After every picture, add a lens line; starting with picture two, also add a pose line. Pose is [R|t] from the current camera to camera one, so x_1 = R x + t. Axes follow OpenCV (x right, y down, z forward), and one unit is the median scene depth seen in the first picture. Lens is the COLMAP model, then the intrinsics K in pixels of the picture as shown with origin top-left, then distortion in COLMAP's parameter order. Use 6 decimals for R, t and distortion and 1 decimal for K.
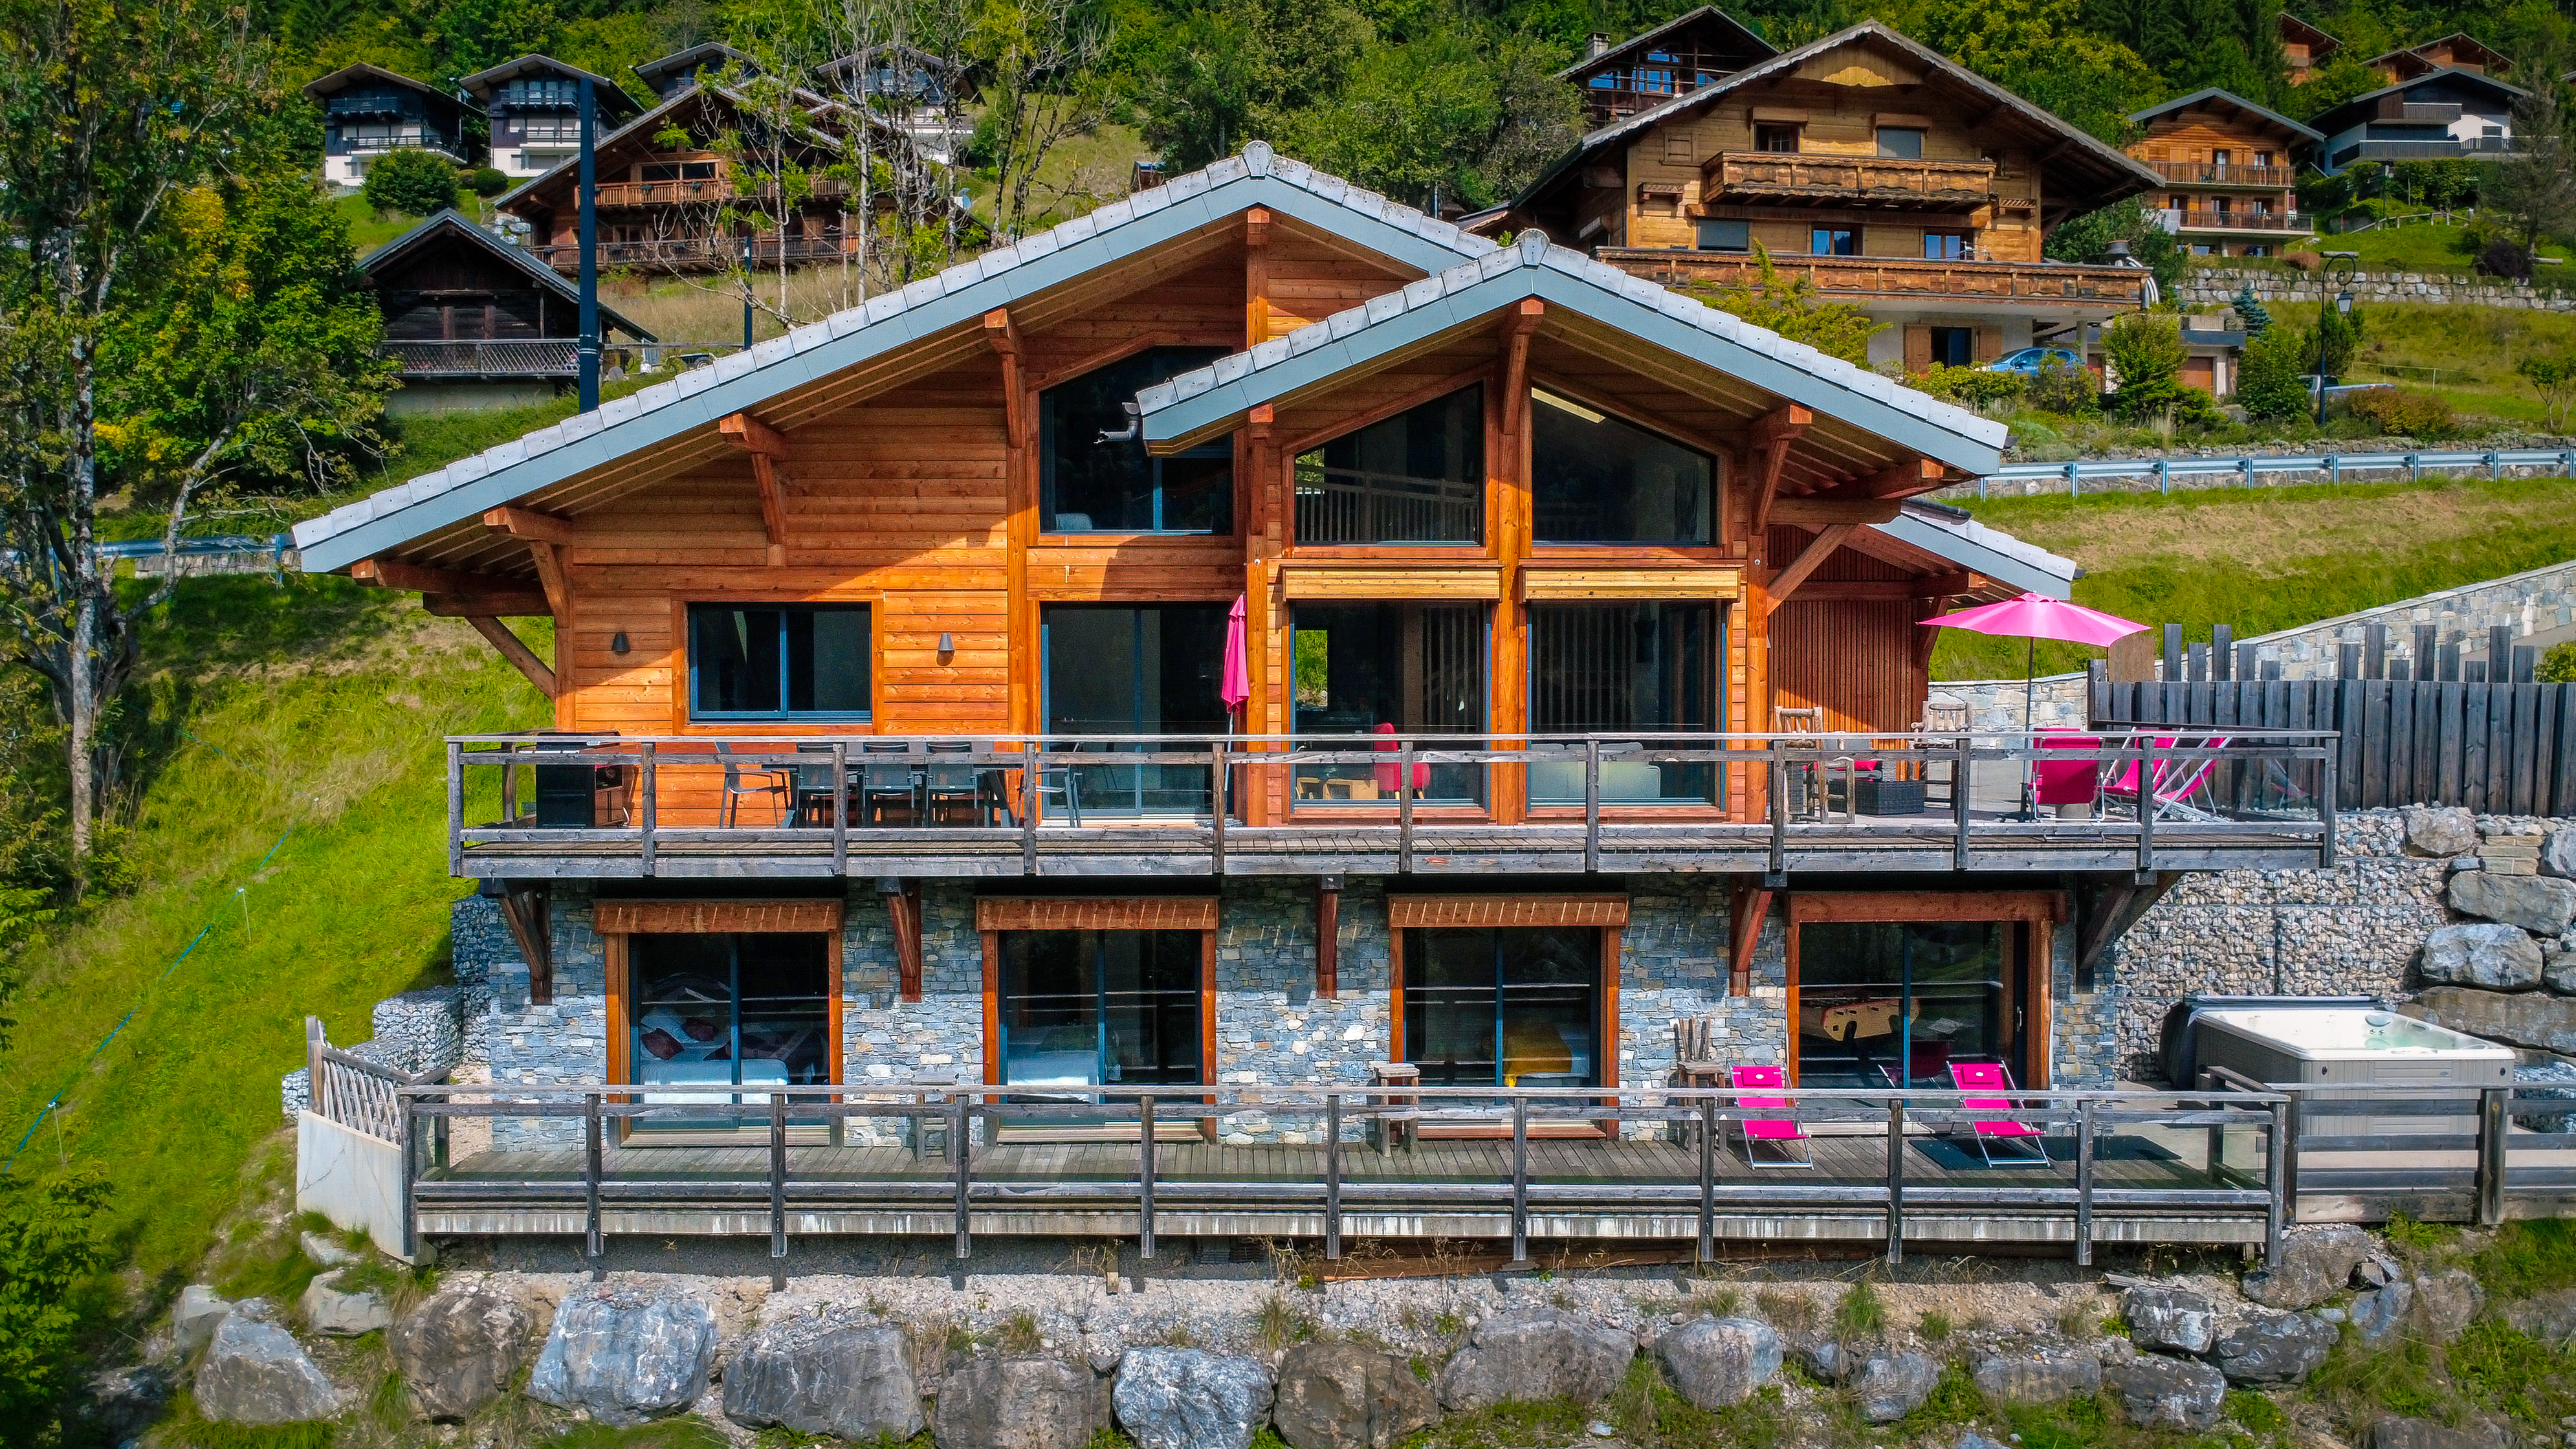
lens RADIAL K [[1928.8, 0, 1282.7], [0, 1928.8, 737.6], [0, 0, 1]] dist [0.008378, -0.011473]
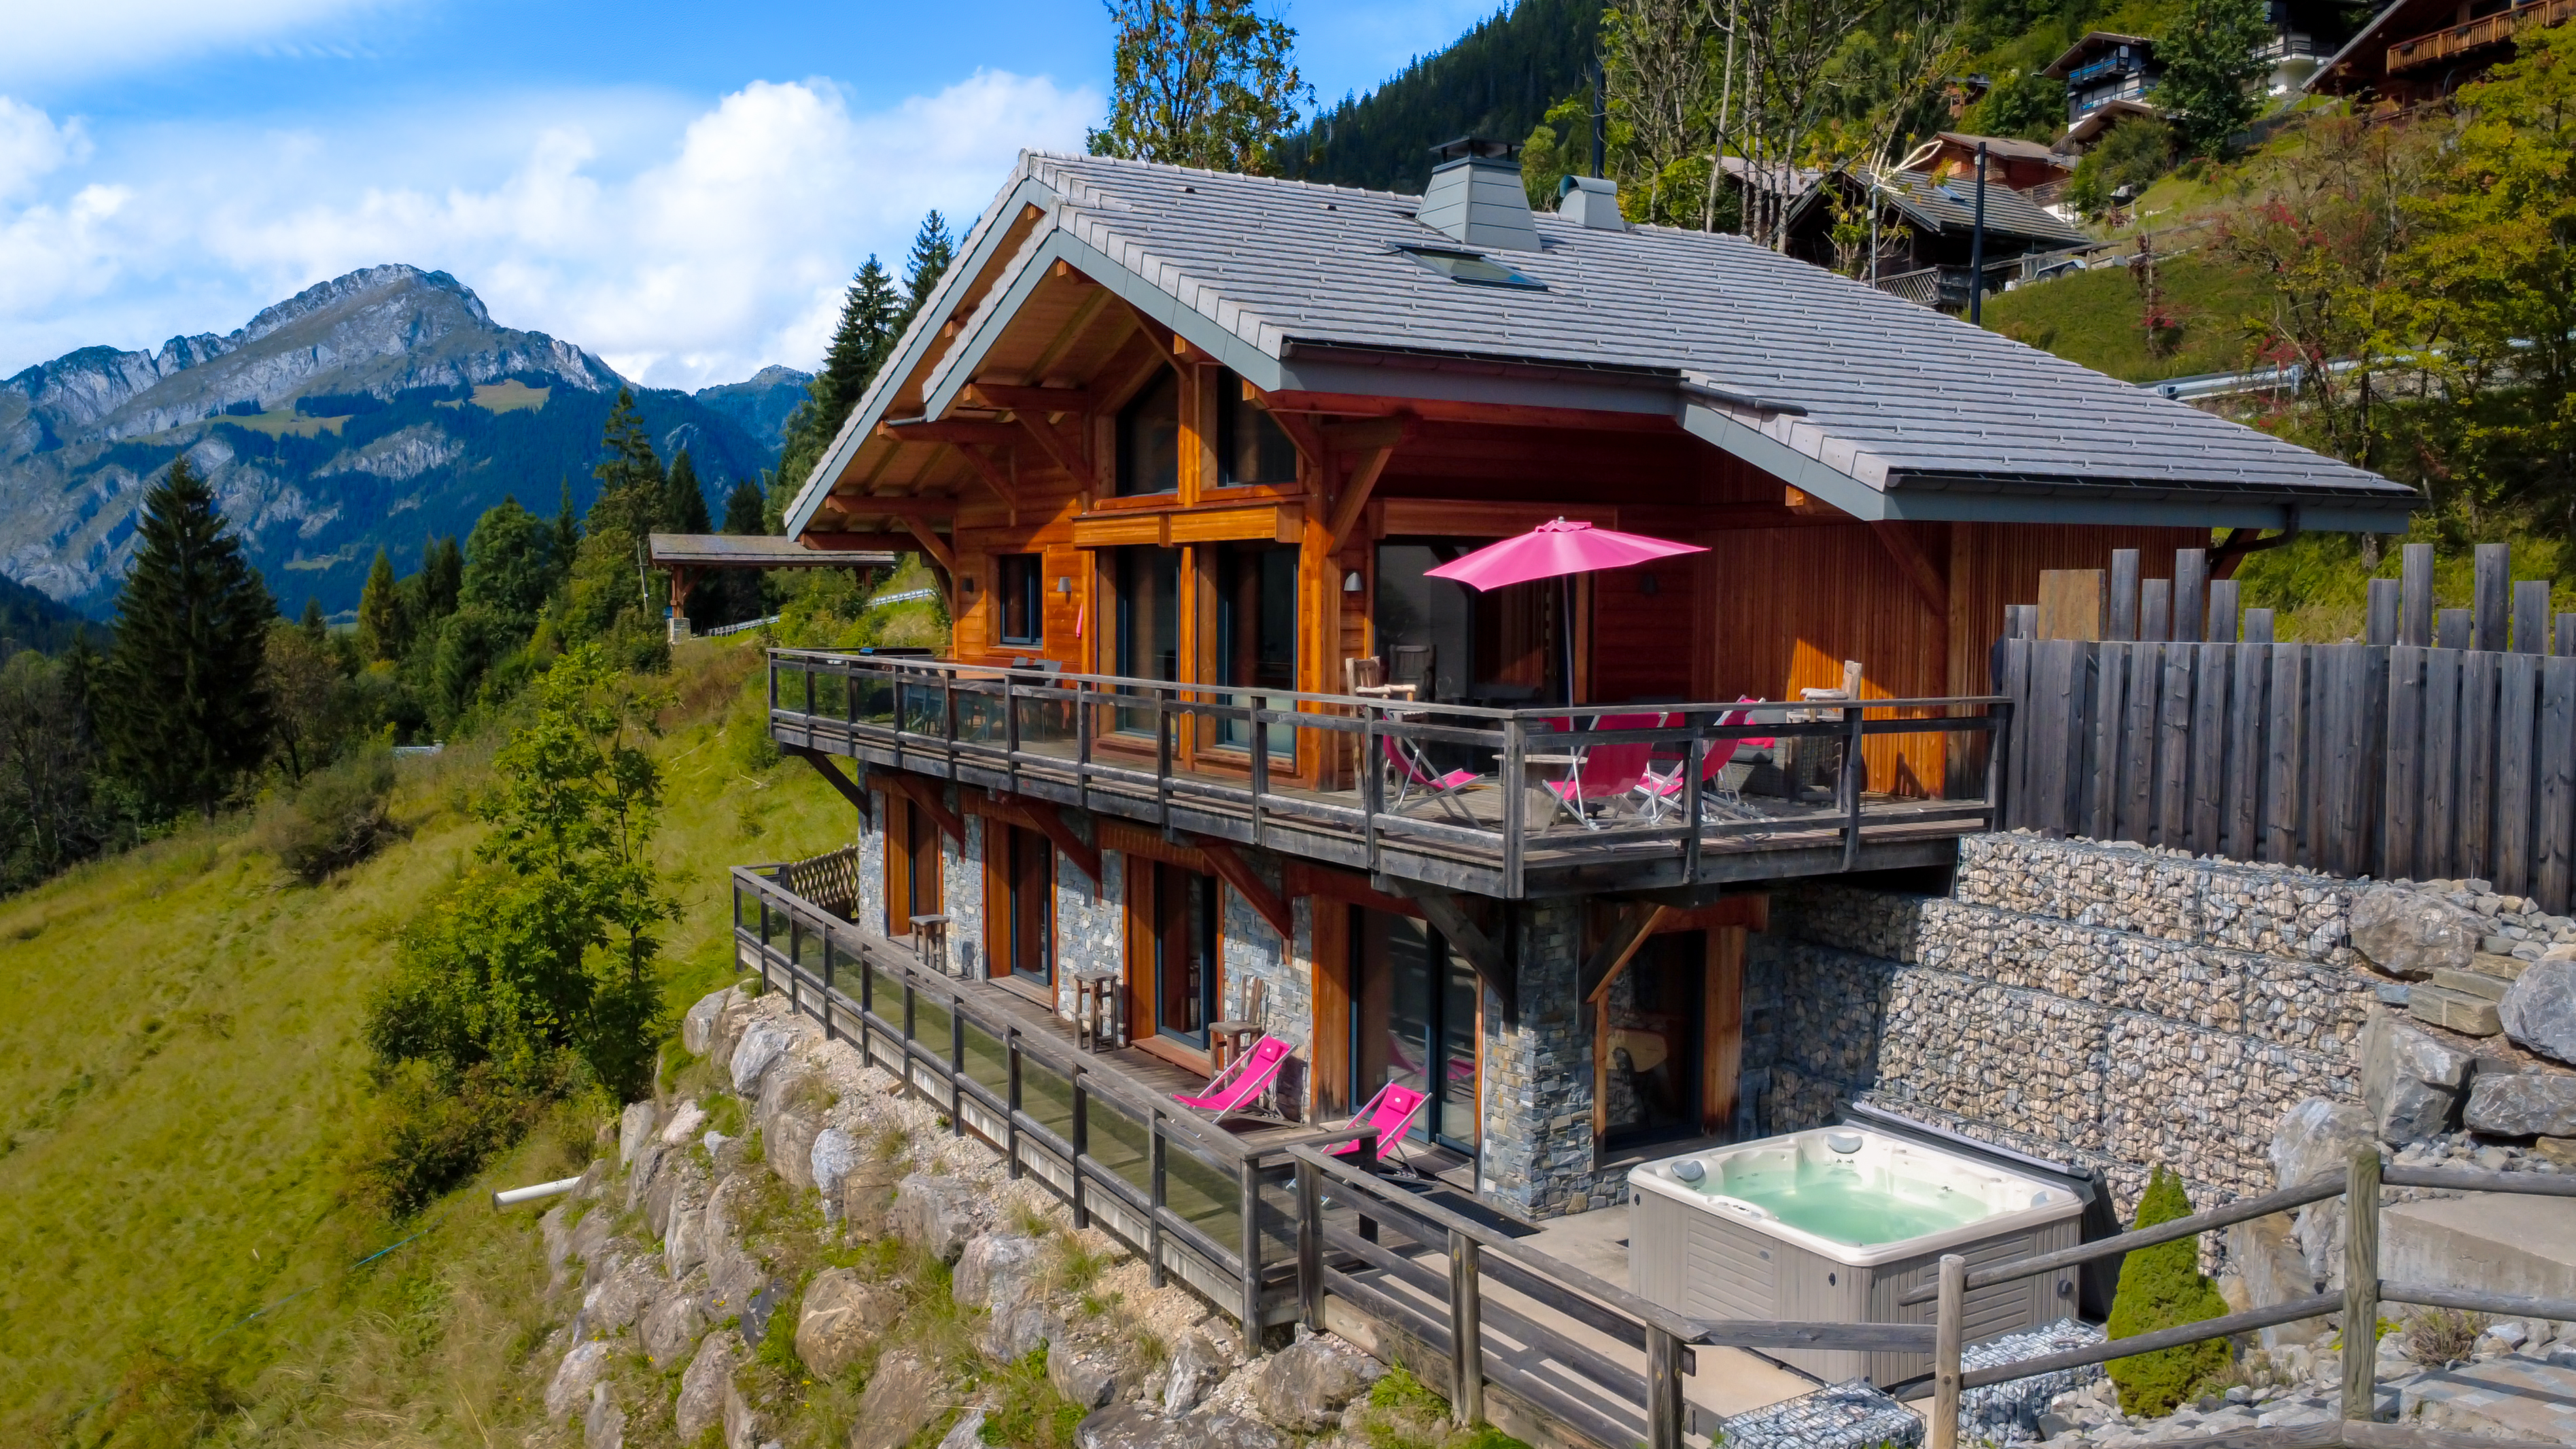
lens RADIAL K [[2015.0, 0, 1286.2], [0, 2015.0, 732.3], [0, 0, 1]] dist [-0.004566, 0.006135]
pose [[0.476592, 0.062033, -0.876933, 0.920818], [-0.032797, 0.998068, 0.052778, -0.025234], [0.878512, 0.003608, 0.477706, 0.451943]]
